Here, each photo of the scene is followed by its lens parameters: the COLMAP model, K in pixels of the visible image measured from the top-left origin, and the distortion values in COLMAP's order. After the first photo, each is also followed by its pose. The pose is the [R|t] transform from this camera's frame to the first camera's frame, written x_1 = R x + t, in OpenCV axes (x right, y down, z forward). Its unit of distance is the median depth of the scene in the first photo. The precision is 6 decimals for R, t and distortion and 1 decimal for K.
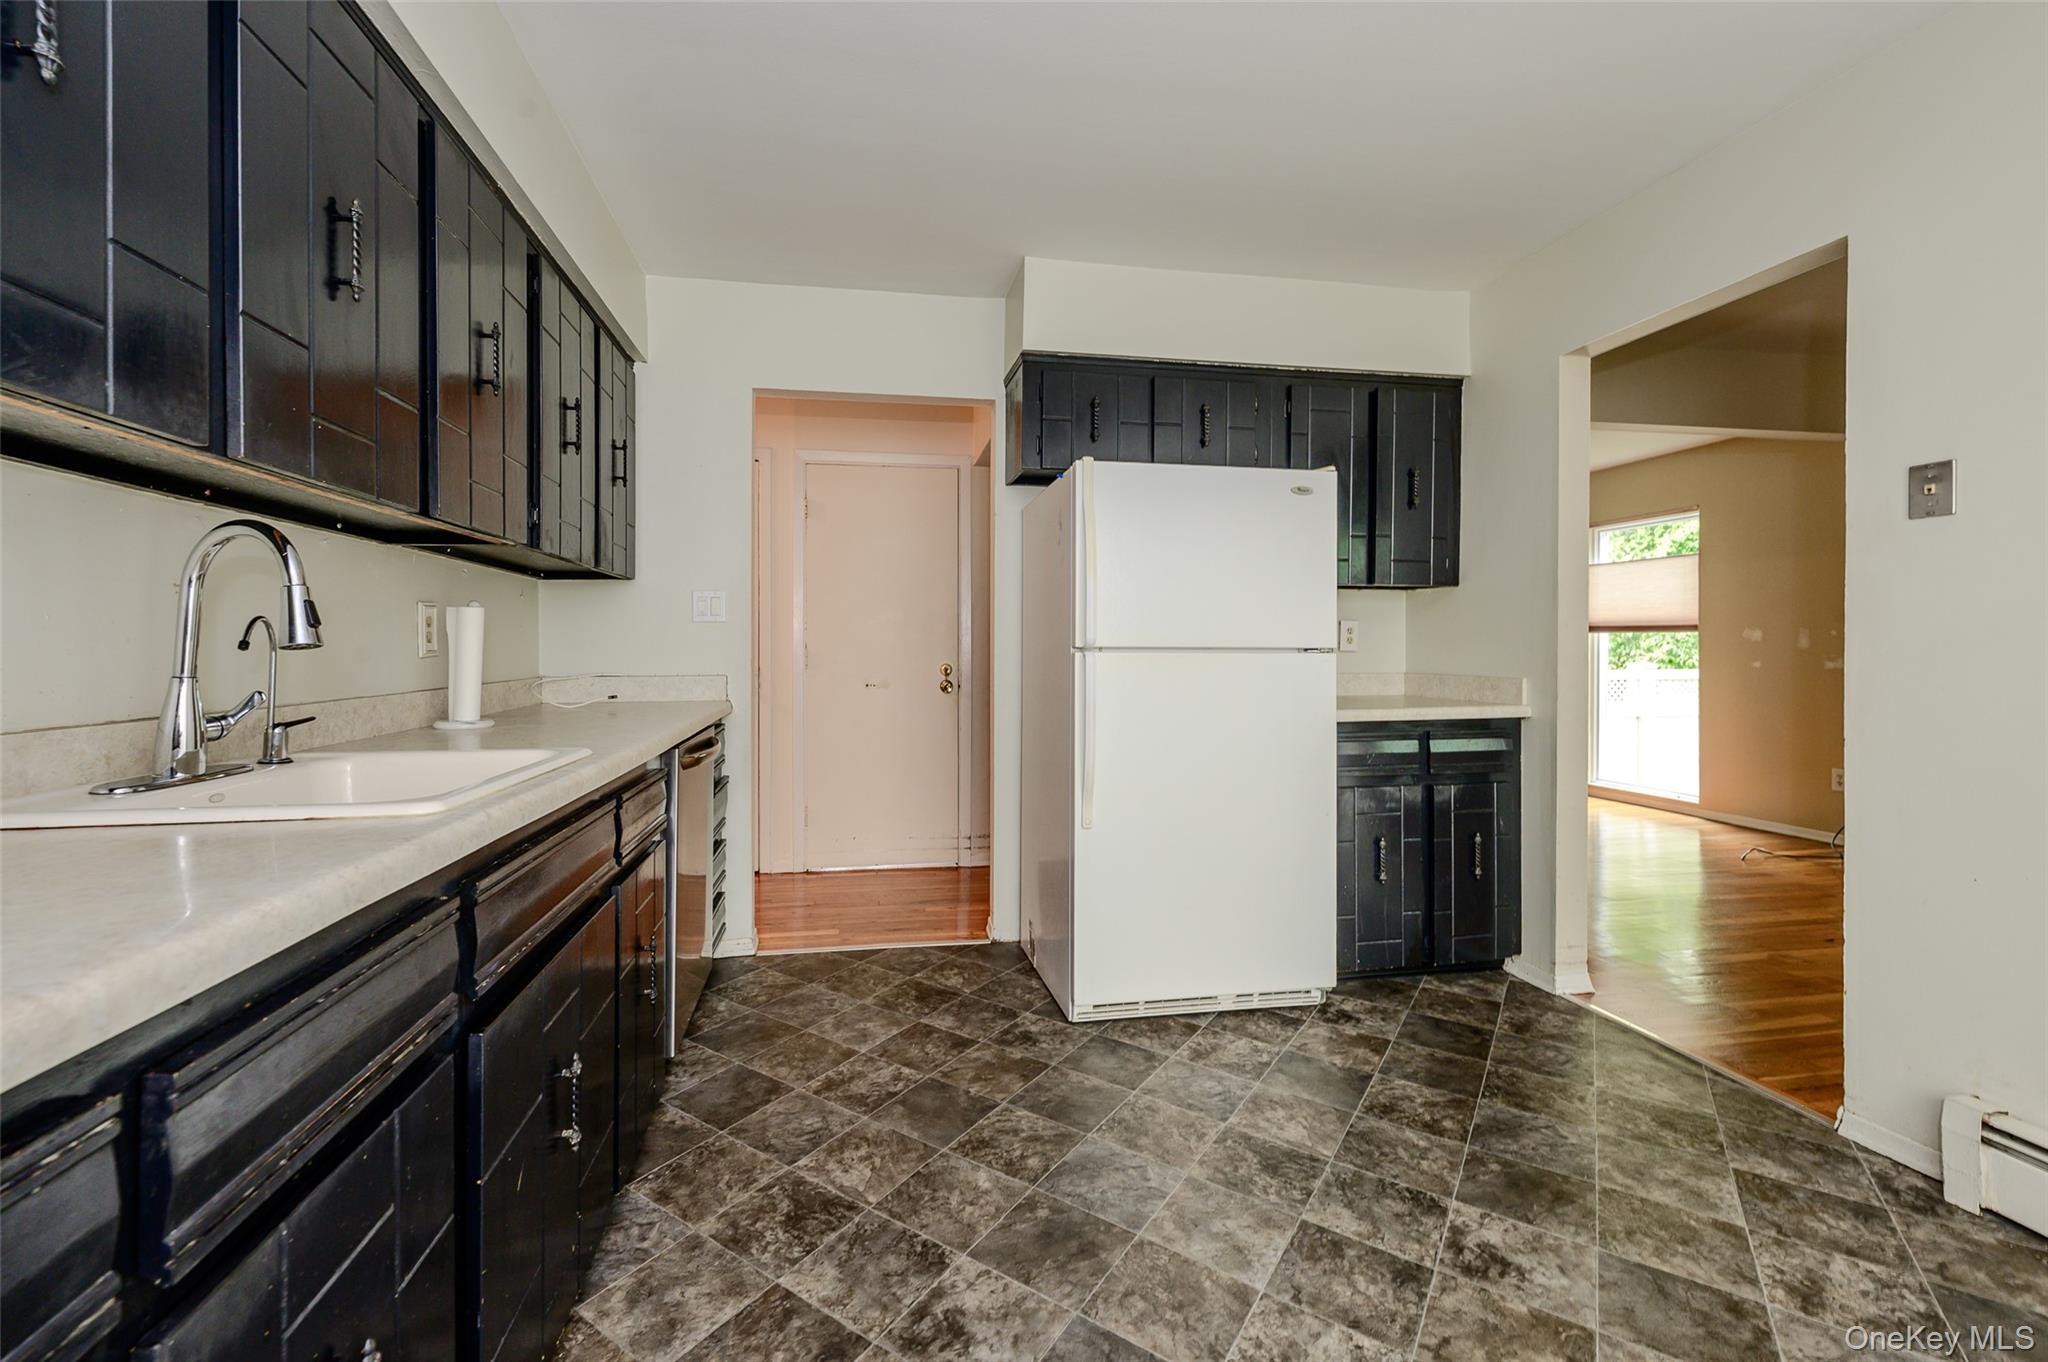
lens RADIAL K [[818.7, 0, 1030.5], [0, 818.7, 664.7], [0, 0, 1]] dist [0.009849, -0.000094]
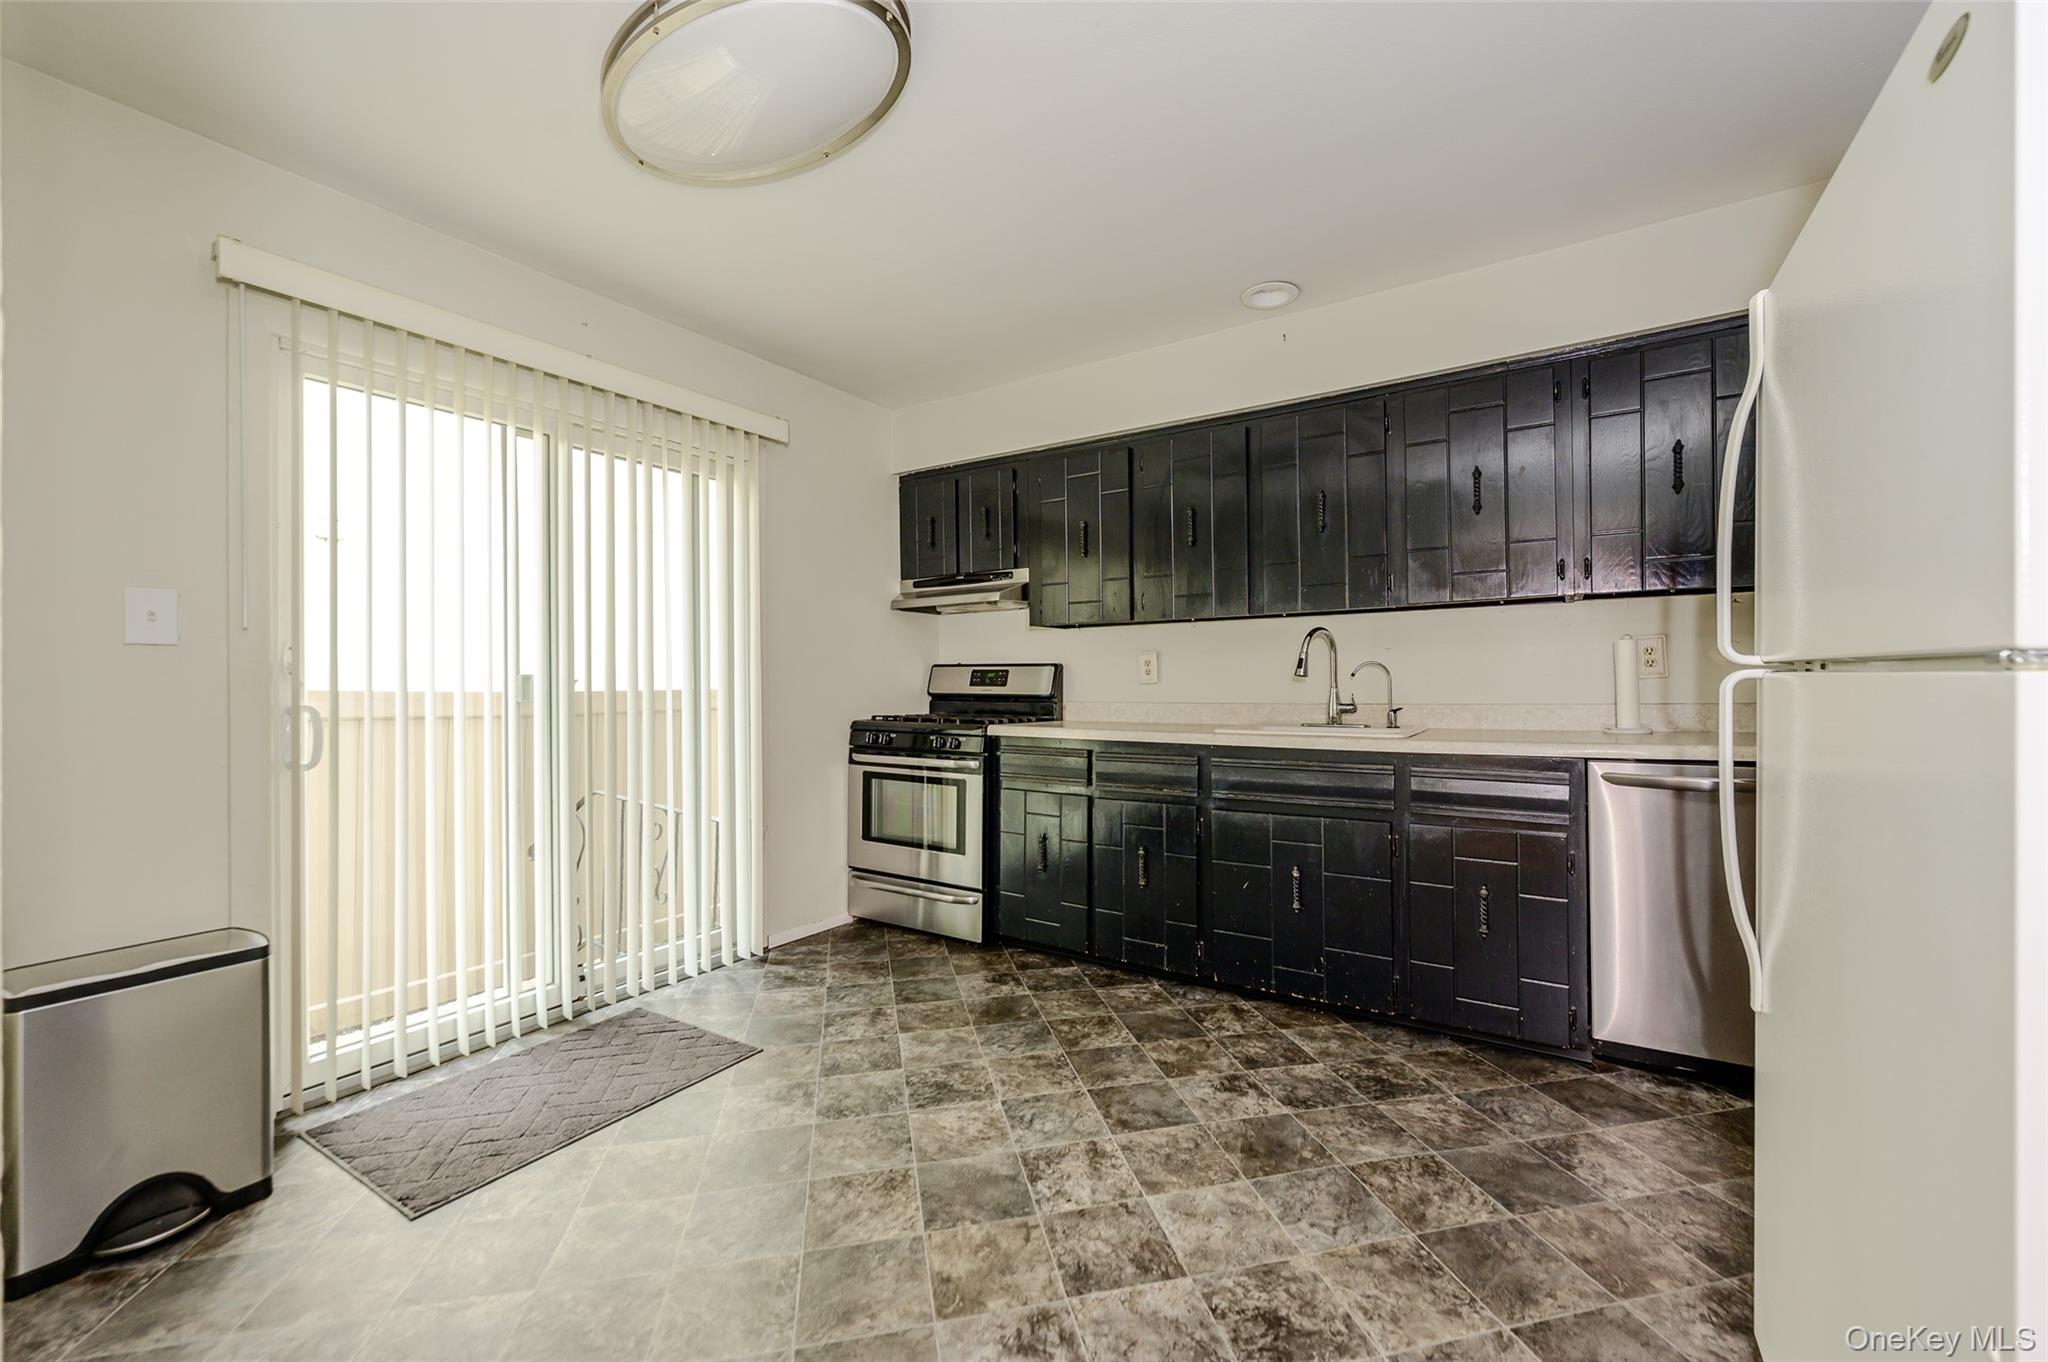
lens RADIAL K [[818.7, 0, 1023.4], [0, 818.7, 677.3], [0, 0, 1]] dist [0.009849, -0.000094]
pose [[-0.691693, -0.001396, -0.722190, 1.271903], [-0.002242, 0.999997, 0.000214, -0.021106], [0.722188, 0.001767, -0.691694, 1.680961]]
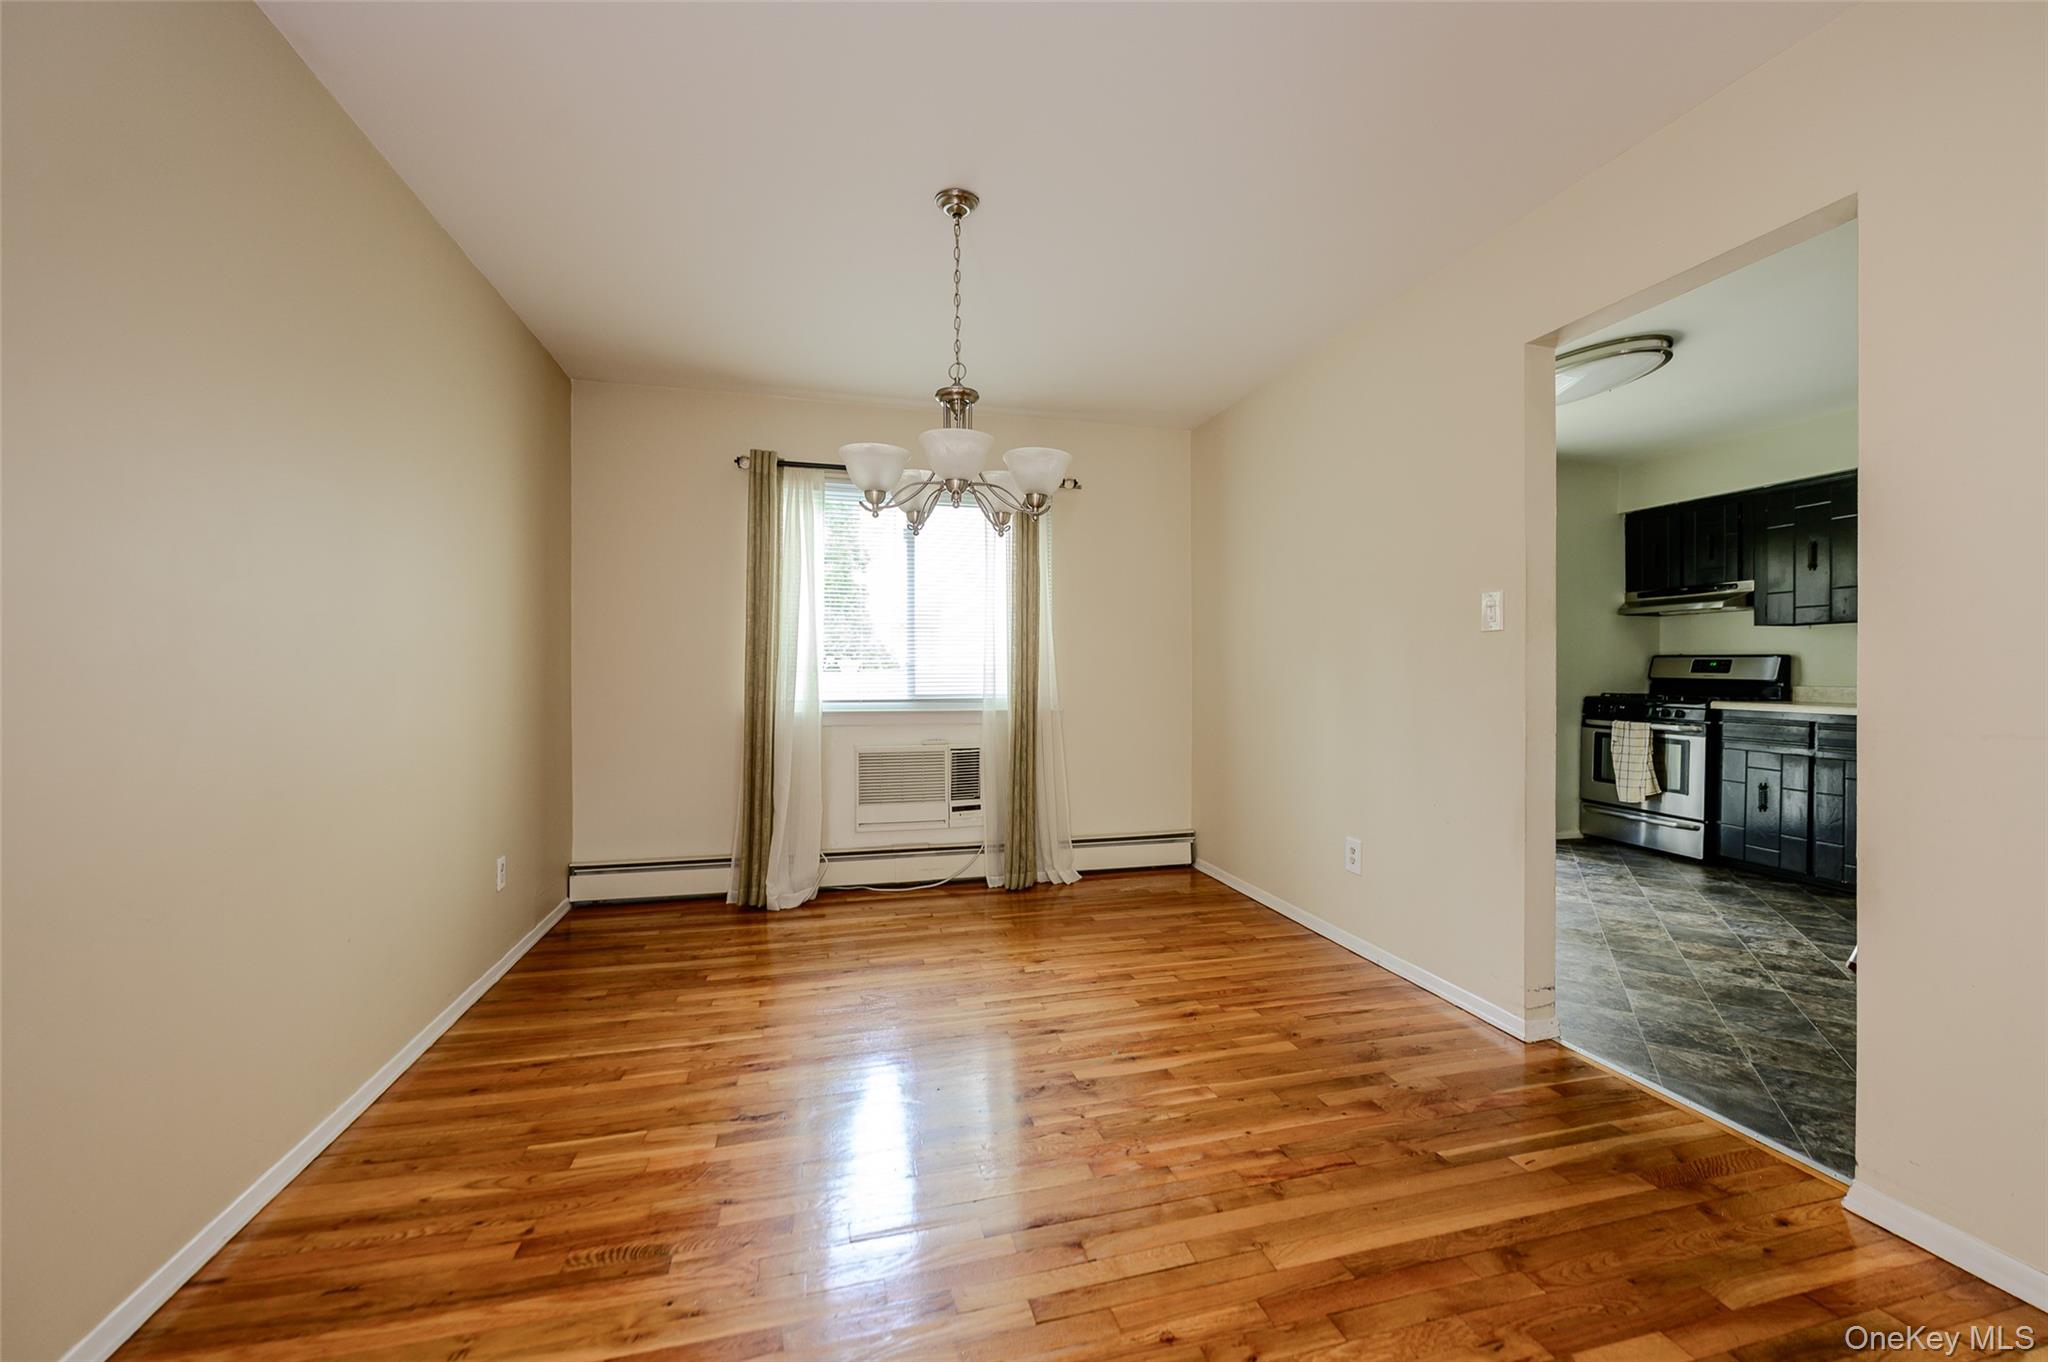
lens RADIAL K [[818.7, 0, 1018.9], [0, 818.7, 663.8], [0, 0, 1]] dist [0.009849, -0.000094]
pose [[-0.999024, 0.000816, -0.044167, 2.487491], [0.000791, 1.000000, 0.000577, -0.032704], [0.044167, 0.000542, -0.999024, 3.084585]]
